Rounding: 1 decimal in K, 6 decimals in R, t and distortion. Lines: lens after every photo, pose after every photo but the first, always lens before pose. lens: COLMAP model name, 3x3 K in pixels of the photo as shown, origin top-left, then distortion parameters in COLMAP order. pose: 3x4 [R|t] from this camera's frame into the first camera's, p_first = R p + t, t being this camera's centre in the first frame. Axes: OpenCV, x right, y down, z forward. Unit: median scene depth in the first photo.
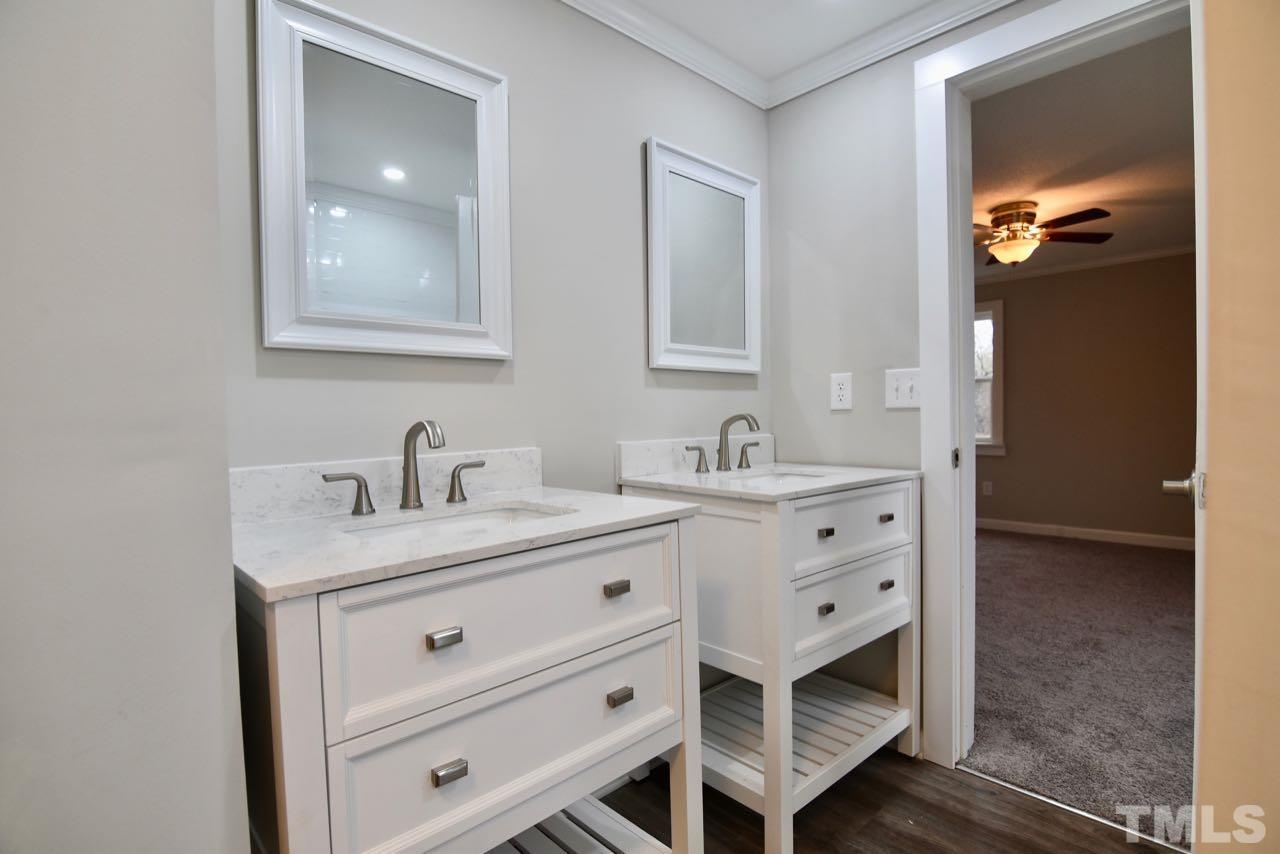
lens RADIAL K [[618.7, 0, 639.9], [0, 618.7, 431.6], [0, 0, 1]] dist [-0.006443, -0.001367]
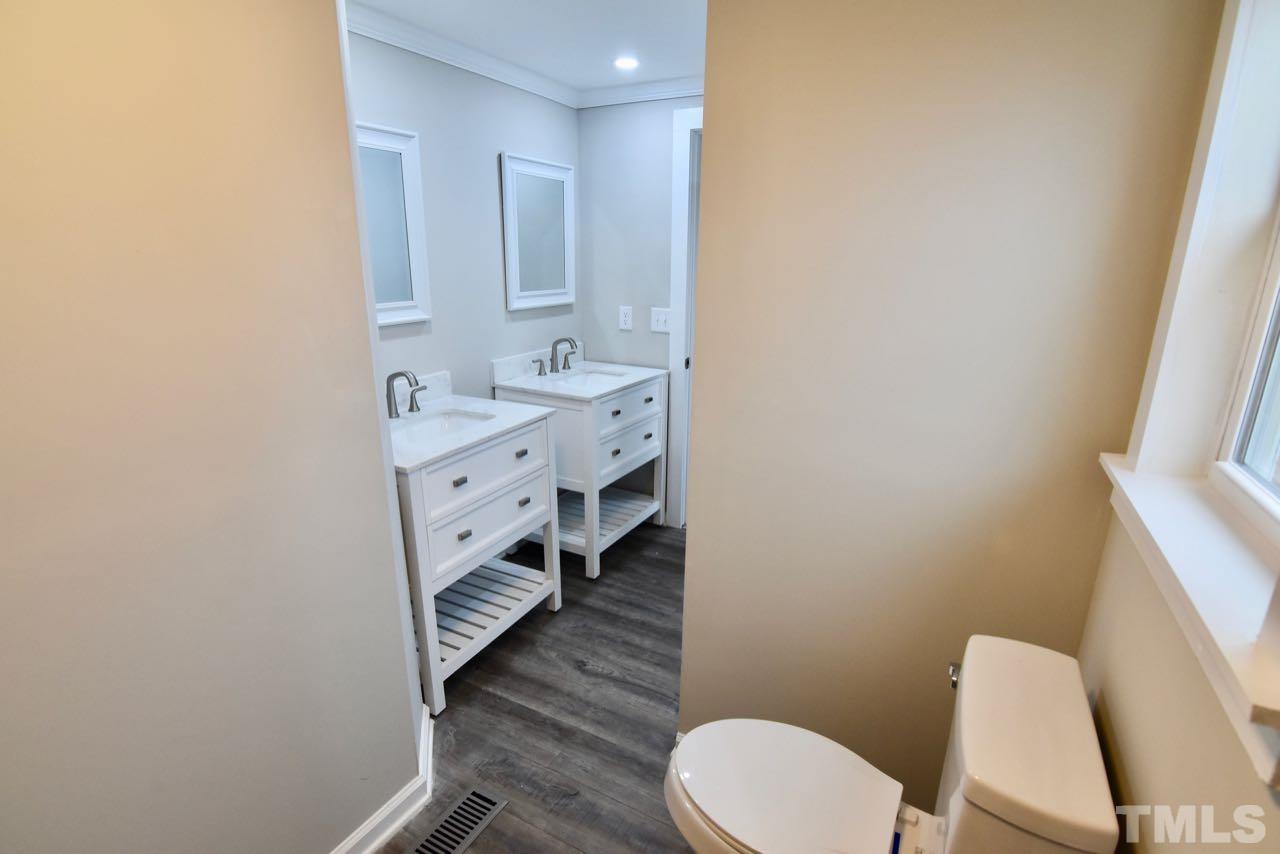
lens RADIAL K [[618.7, 0, 641.2], [0, 618.7, 430.5], [0, 0, 1]] dist [-0.006443, -0.001367]
pose [[0.944510, -0.065328, 0.321921, -0.189633], [-0.018101, 0.968184, 0.249584, -0.206939], [-0.327984, -0.241562, 0.913277, -0.605570]]
